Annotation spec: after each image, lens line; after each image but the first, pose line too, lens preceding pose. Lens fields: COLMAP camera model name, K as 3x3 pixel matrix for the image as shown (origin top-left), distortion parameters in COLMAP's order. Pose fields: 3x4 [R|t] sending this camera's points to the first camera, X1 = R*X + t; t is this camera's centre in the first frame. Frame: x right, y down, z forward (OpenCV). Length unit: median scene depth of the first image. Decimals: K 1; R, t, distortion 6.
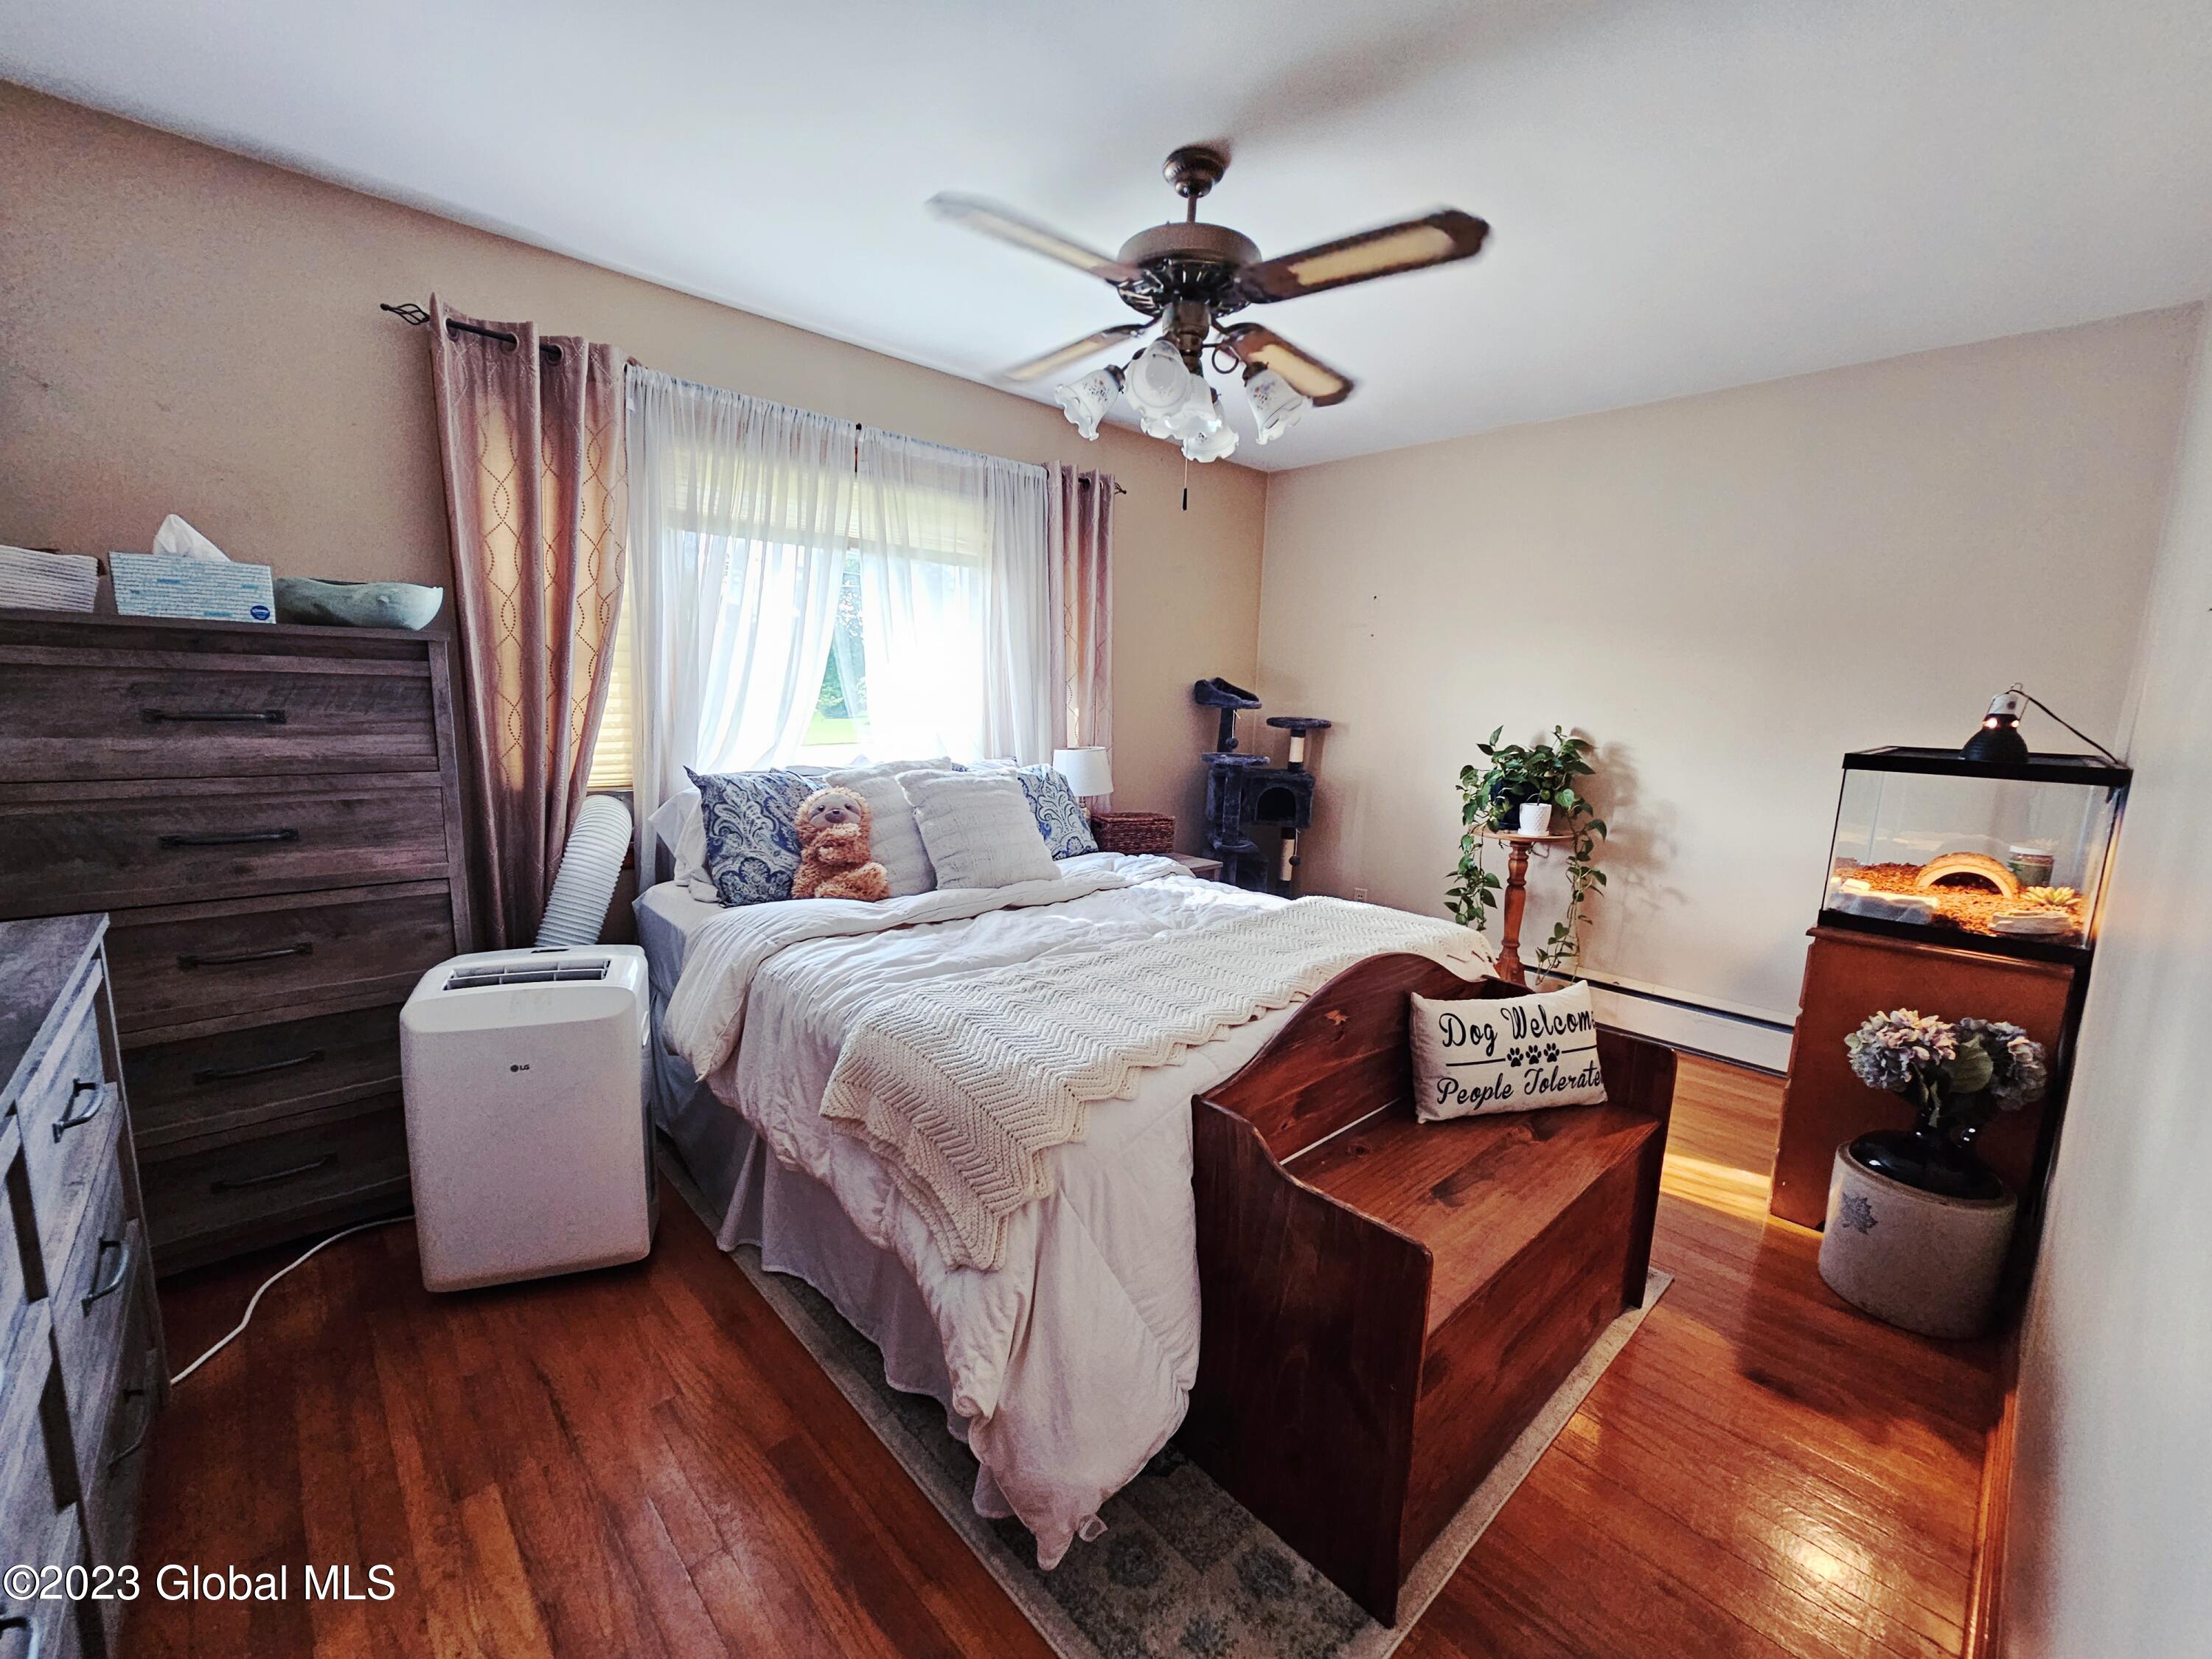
lens RADIAL K [[900.2, 0, 1102.2], [0, 900.2, 847.1], [0, 0, 1]] dist [-0.003159, -0.000353]
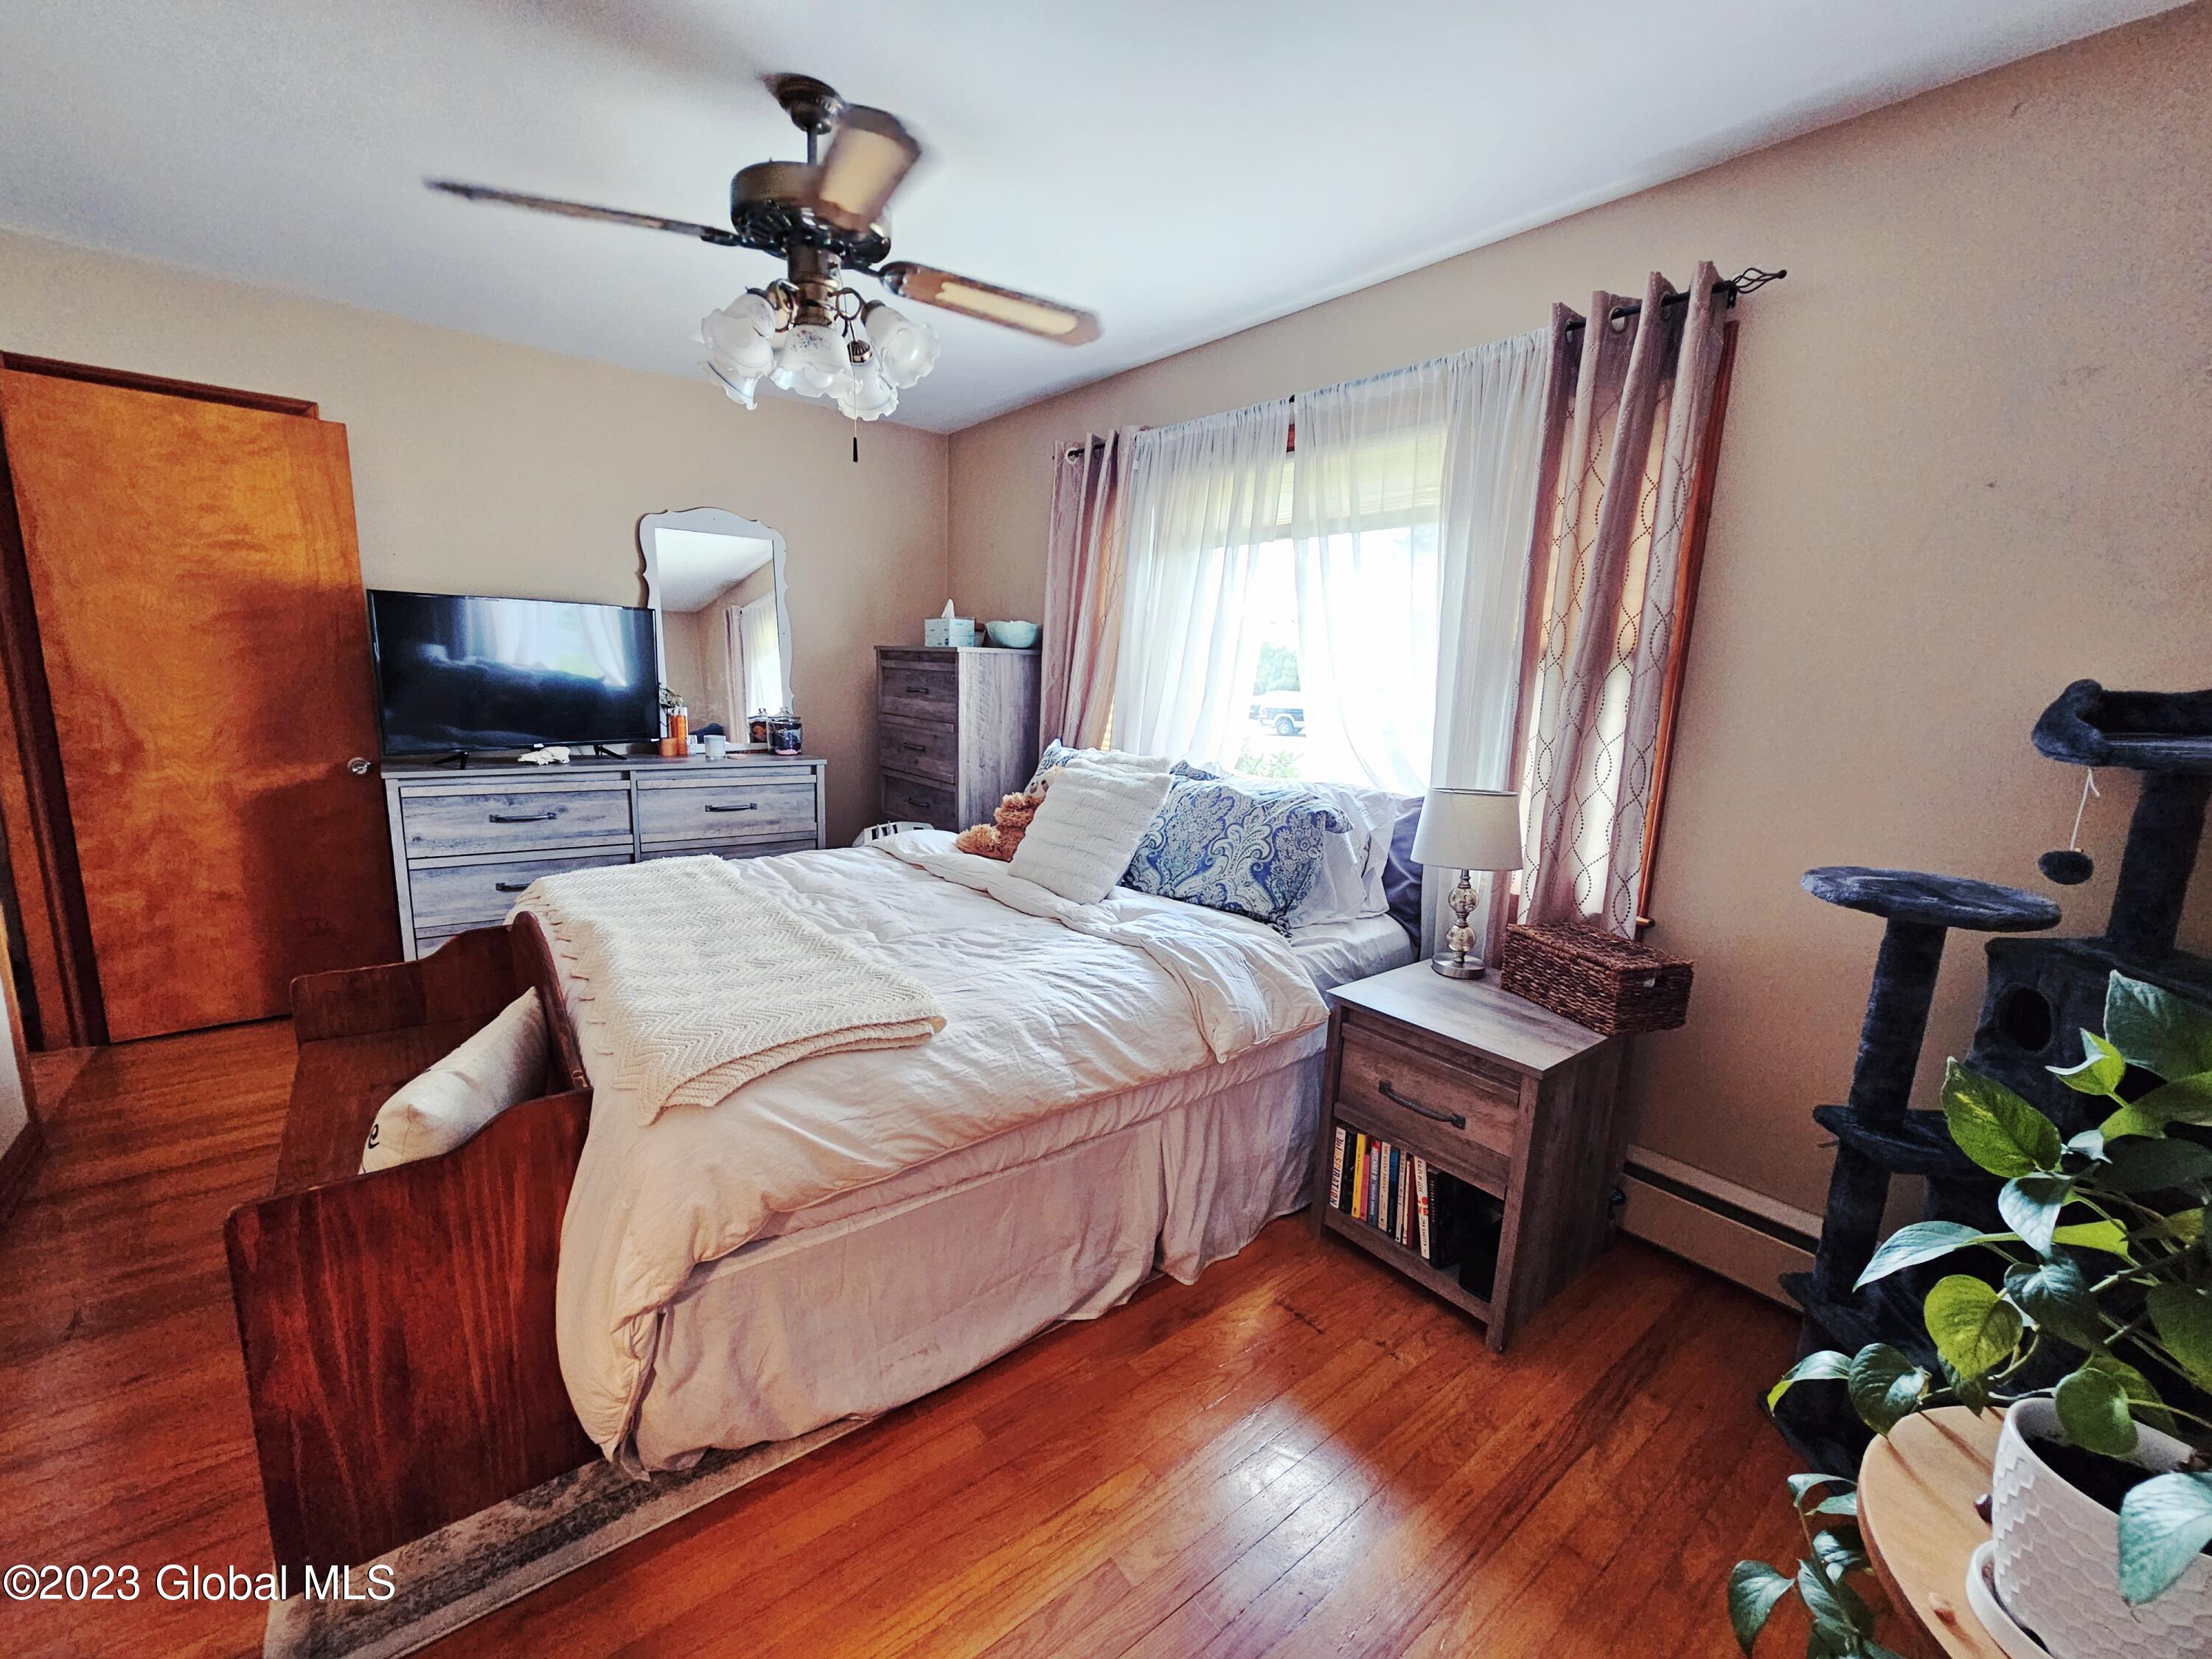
lens RADIAL K [[896.1, 0, 1104.6], [0, 896.1, 837.2], [0, 0, 1]] dist [-0.000756, -0.000531]
pose [[-0.086162, 0.167181, -0.982154, 0.725108], [-0.197019, 0.963493, 0.181288, -0.173773], [0.976606, 0.209123, -0.050078, 0.980926]]
